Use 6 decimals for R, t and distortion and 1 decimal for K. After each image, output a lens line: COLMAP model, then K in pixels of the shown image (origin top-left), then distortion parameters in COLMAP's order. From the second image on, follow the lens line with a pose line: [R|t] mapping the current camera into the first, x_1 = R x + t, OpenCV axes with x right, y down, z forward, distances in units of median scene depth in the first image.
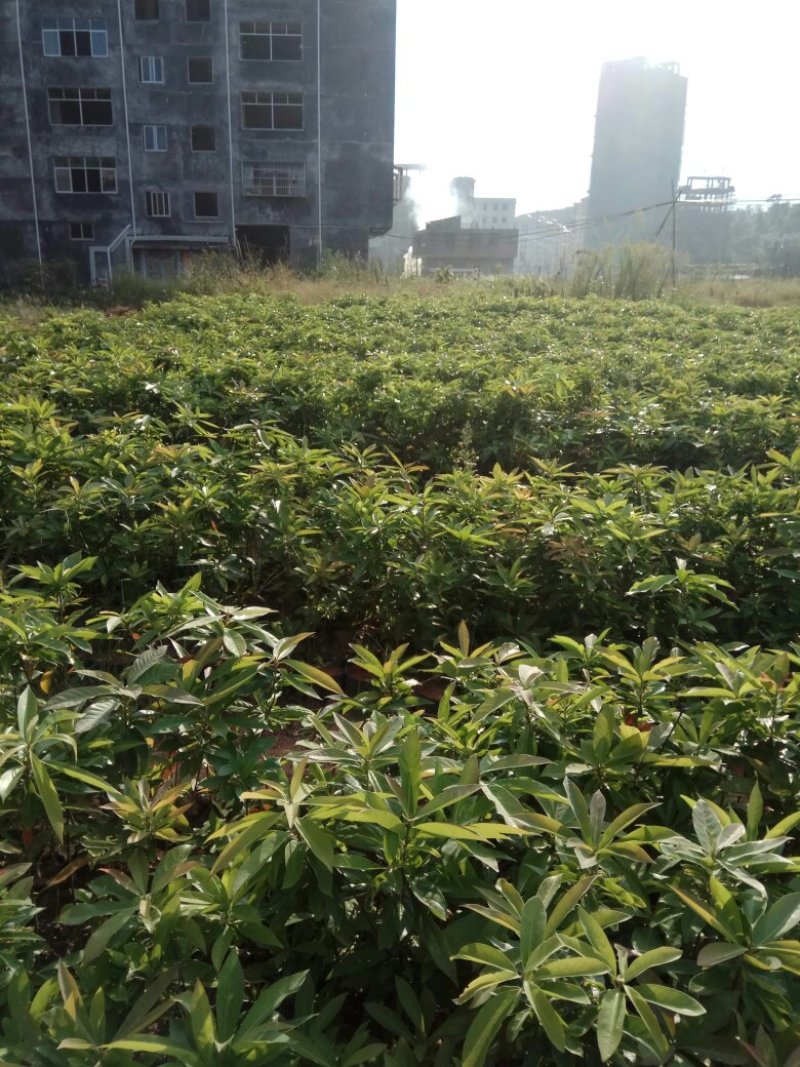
lens RADIAL K [[863.3, 0, 400.5], [0, 863.3, 577.3], [0, 0, 1]] dist [0.072370, -0.216561]
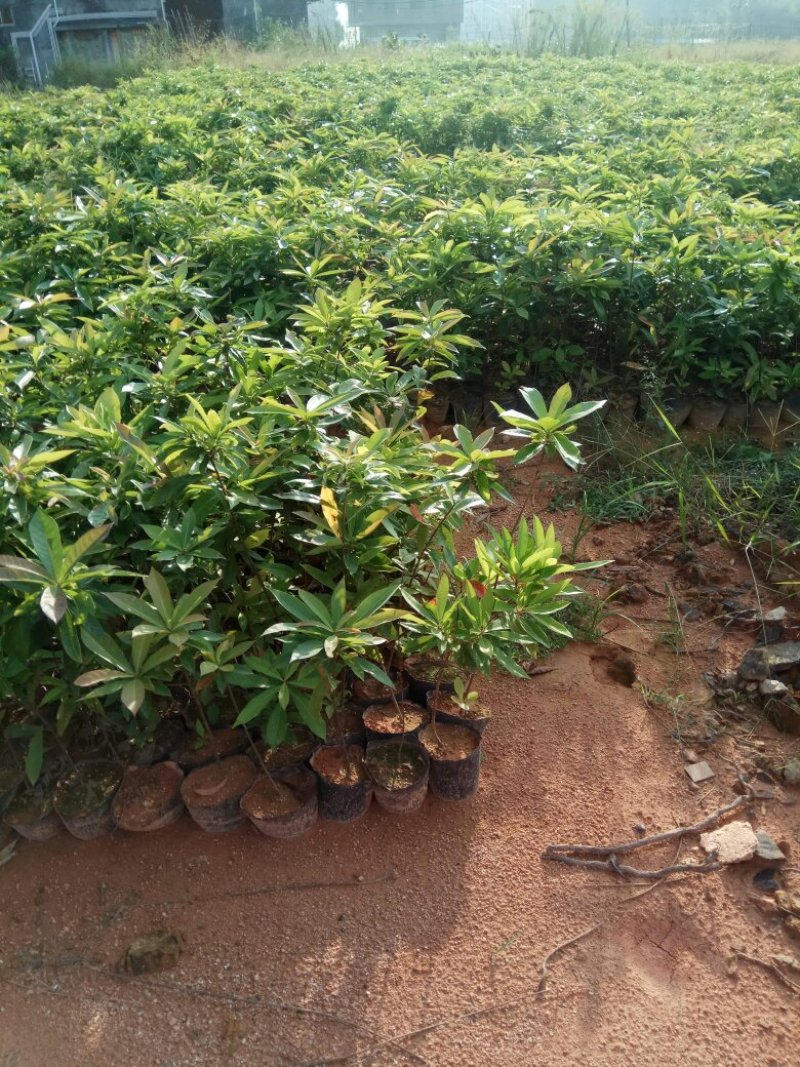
lens RADIAL K [[830.1, 0, 403.4], [0, 830.1, 555.9], [0, 0, 1]] dist [0.084770, -0.165805]
pose [[0.997603, -0.059455, 0.035407, -0.110024], [0.050548, 0.975544, 0.213913, 0.192817], [-0.047259, -0.211610, 0.976211, -0.452240]]
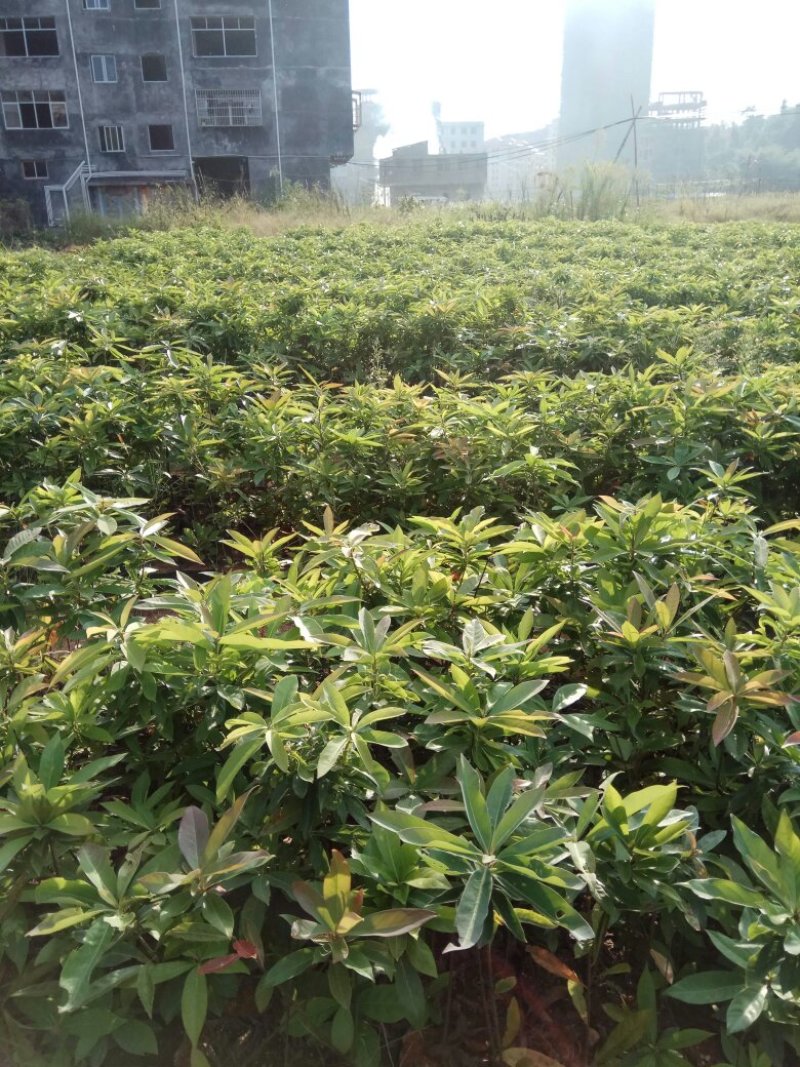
lens RADIAL K [[860.3, 0, 395.1], [0, 860.3, 548.0], [0, 0, 1]] dist [0.152406, -0.319393]
pose [[0.998950, -0.042068, 0.018120, 0.060920], [0.041316, 0.998344, 0.040036, 0.028954], [-0.019774, -0.039246, 0.999034, -0.053038]]
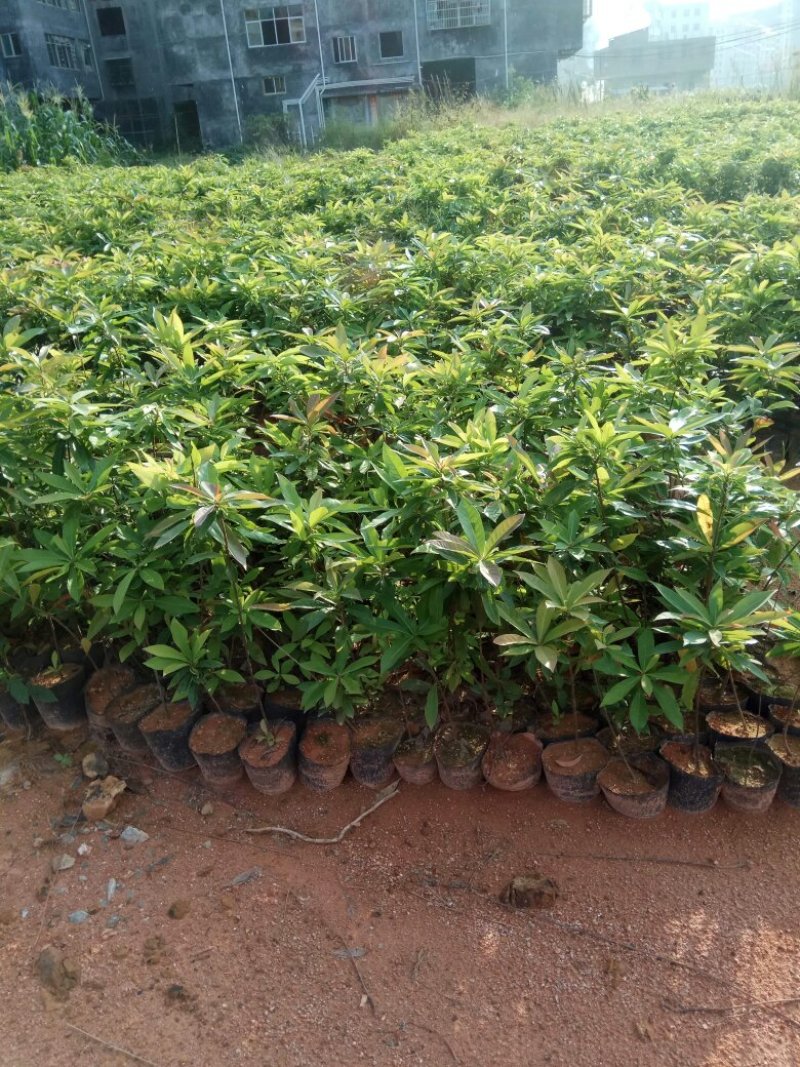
lens RADIAL K [[838.5, 0, 385.0], [0, 838.5, 528.8], [0, 0, 1]] dist [0.037557, -0.100531]
pose [[0.972503, 0.010372, -0.232657, -0.169798], [0.019495, 0.991876, 0.125708, 0.199571], [0.232071, -0.126787, 0.964400, -0.504302]]
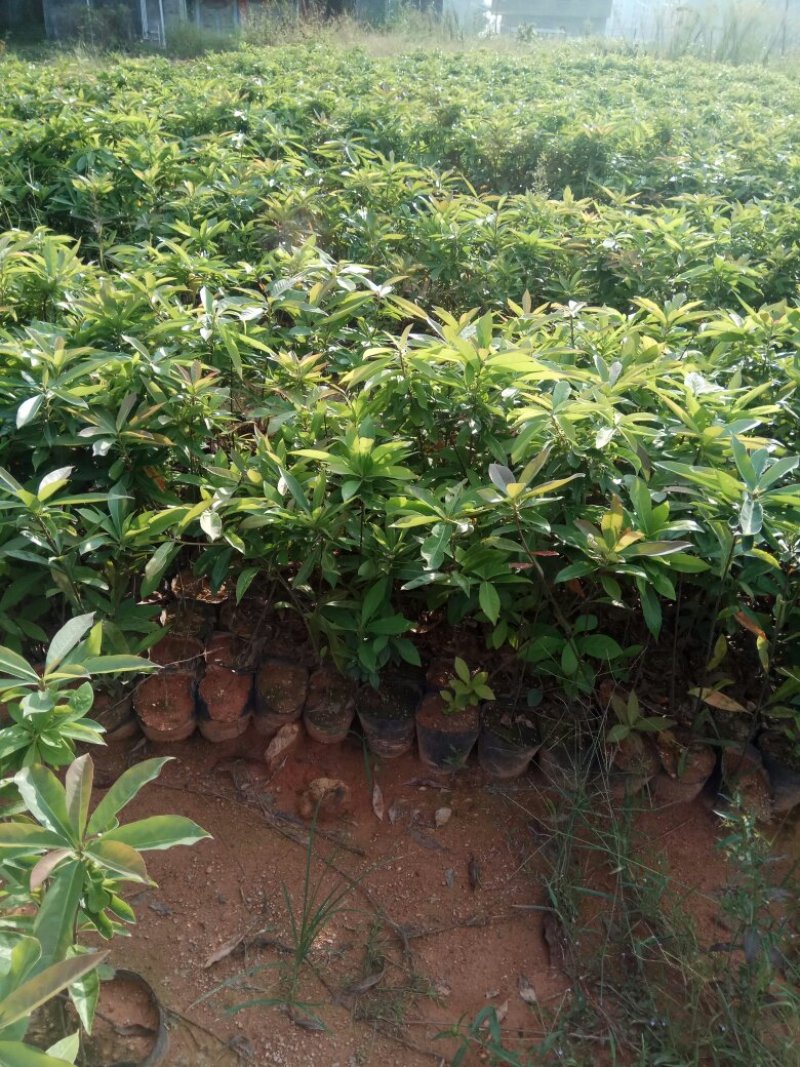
lens RADIAL K [[871.7, 0, 396.6], [0, 871.7, 581.7], [0, 0, 1]] dist [0.022468, -0.093184]
pose [[0.996829, 0.054576, -0.057906, -0.007618], [-0.039861, 0.972324, 0.230210, 0.077845], [0.068868, -0.227172, 0.971417, -0.127484]]
